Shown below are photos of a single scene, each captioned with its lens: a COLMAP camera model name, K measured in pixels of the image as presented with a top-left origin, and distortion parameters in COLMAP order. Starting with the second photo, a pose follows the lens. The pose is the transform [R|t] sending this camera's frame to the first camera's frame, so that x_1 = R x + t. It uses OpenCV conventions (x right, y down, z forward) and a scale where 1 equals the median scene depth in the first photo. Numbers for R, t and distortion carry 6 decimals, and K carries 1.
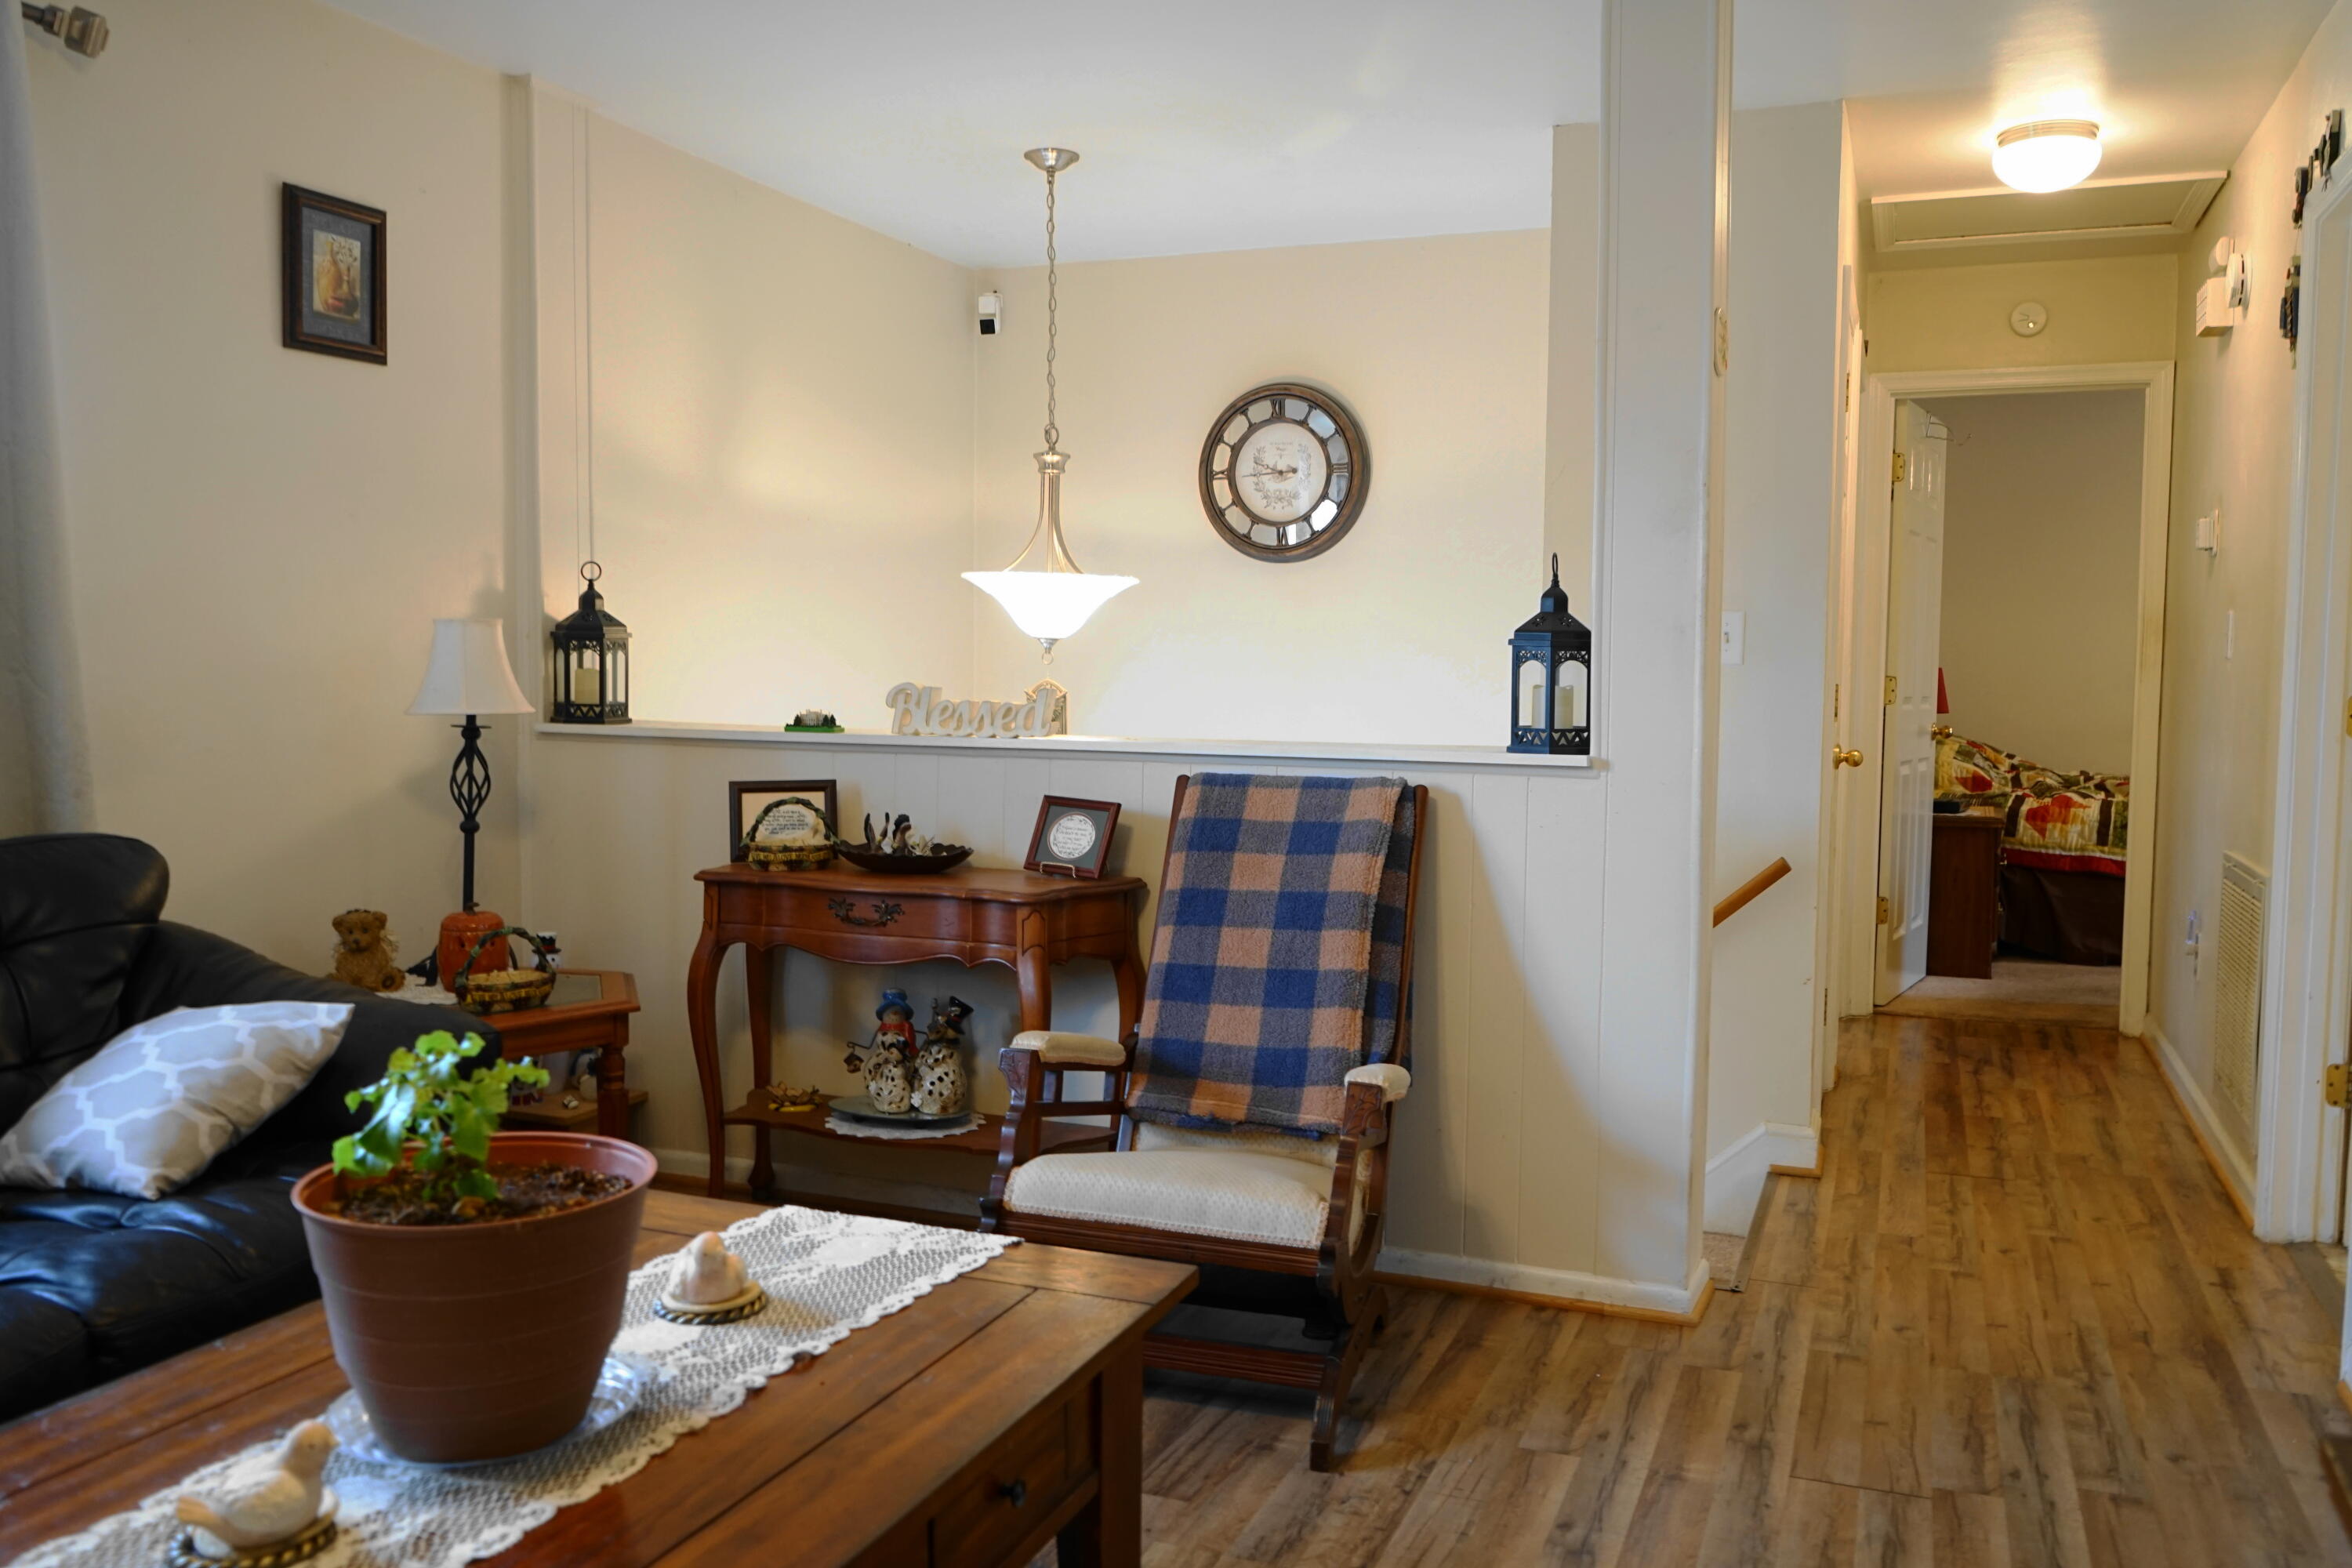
lens RADIAL K [[1855.4, 0, 1078.7], [0, 1855.4, 799.6], [0, 0, 1]] dist [-0.006578, -0.002494]
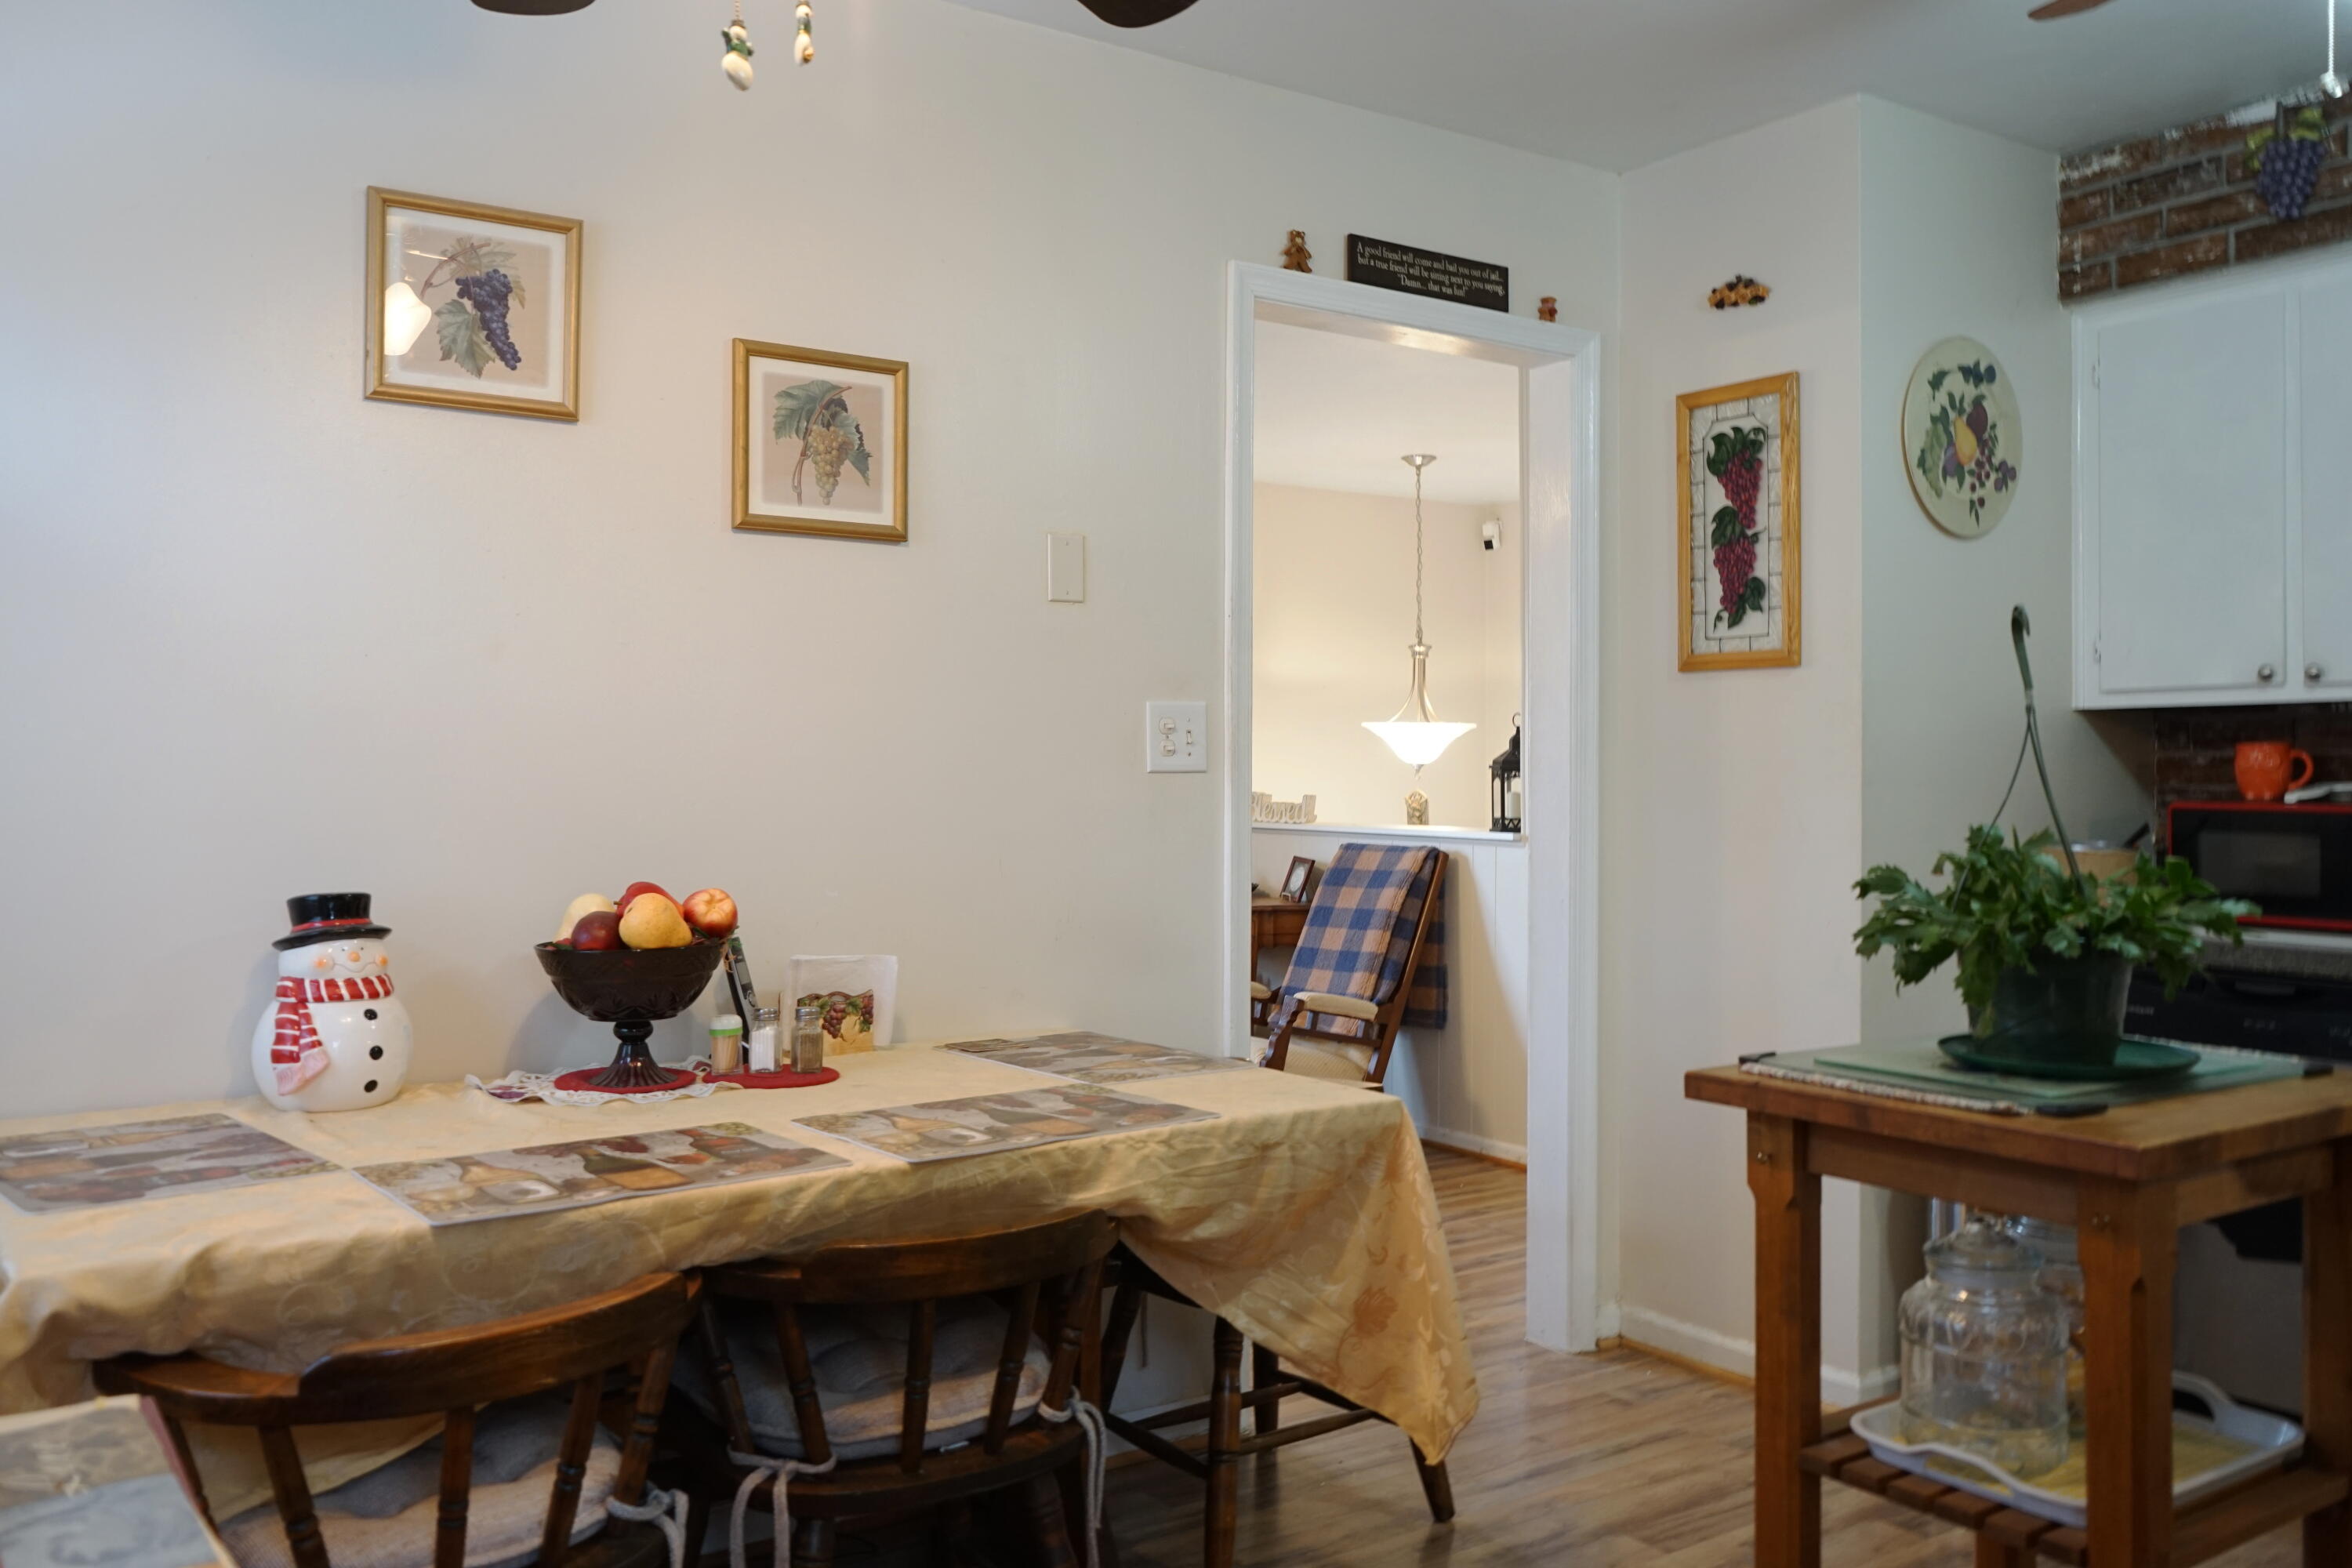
lens RADIAL K [[1855.4, 0, 1171.5], [0, 1855.4, 774.8], [0, 0, 1]] dist [-0.006578, -0.002494]
pose [[0.860759, 0.000471, -0.509013, 0.837932], [-0.039072, 0.997110, -0.065149, 0.043506], [0.507512, 0.075965, 0.858290, -0.605320]]
